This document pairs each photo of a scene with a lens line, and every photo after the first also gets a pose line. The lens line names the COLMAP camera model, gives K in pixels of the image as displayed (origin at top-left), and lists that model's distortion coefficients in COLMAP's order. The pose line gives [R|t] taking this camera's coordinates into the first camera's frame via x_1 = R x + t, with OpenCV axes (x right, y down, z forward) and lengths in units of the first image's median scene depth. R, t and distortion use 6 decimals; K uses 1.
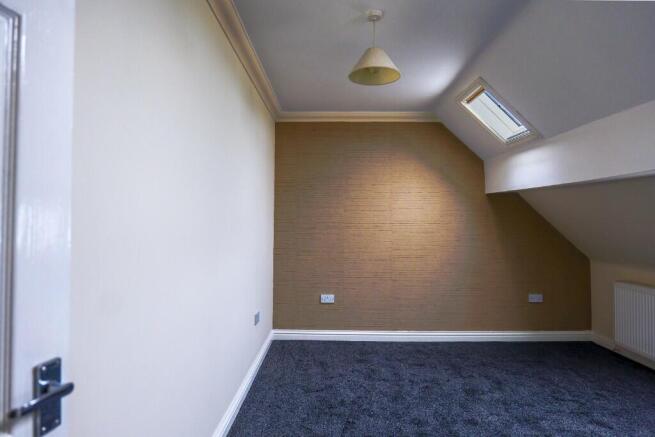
lens RADIAL K [[387.0, 0, 327.8], [0, 387.0, 219.0], [0, 0, 1]] dist [-0.026726, 0.013364]
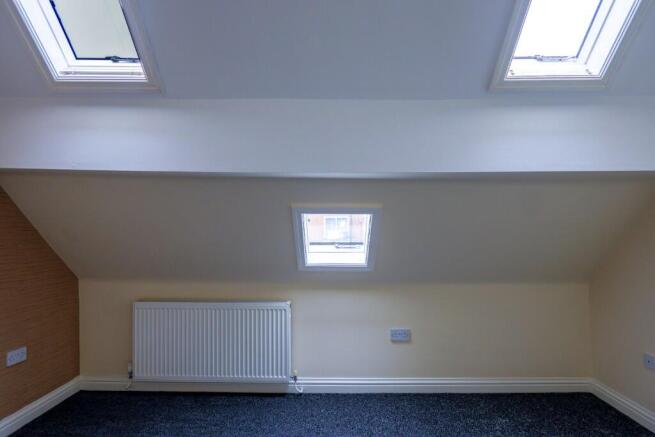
lens RADIAL K [[387.0, 0, 328.9], [0, 387.0, 216.9], [0, 0, 1]] dist [-0.026726, 0.013364]
pose [[0.029157, 0.028588, 0.999166, -0.046062], [-0.008076, 0.999565, -0.028364, 0.004066], [-0.999542, -0.007243, 0.029375, 0.564539]]
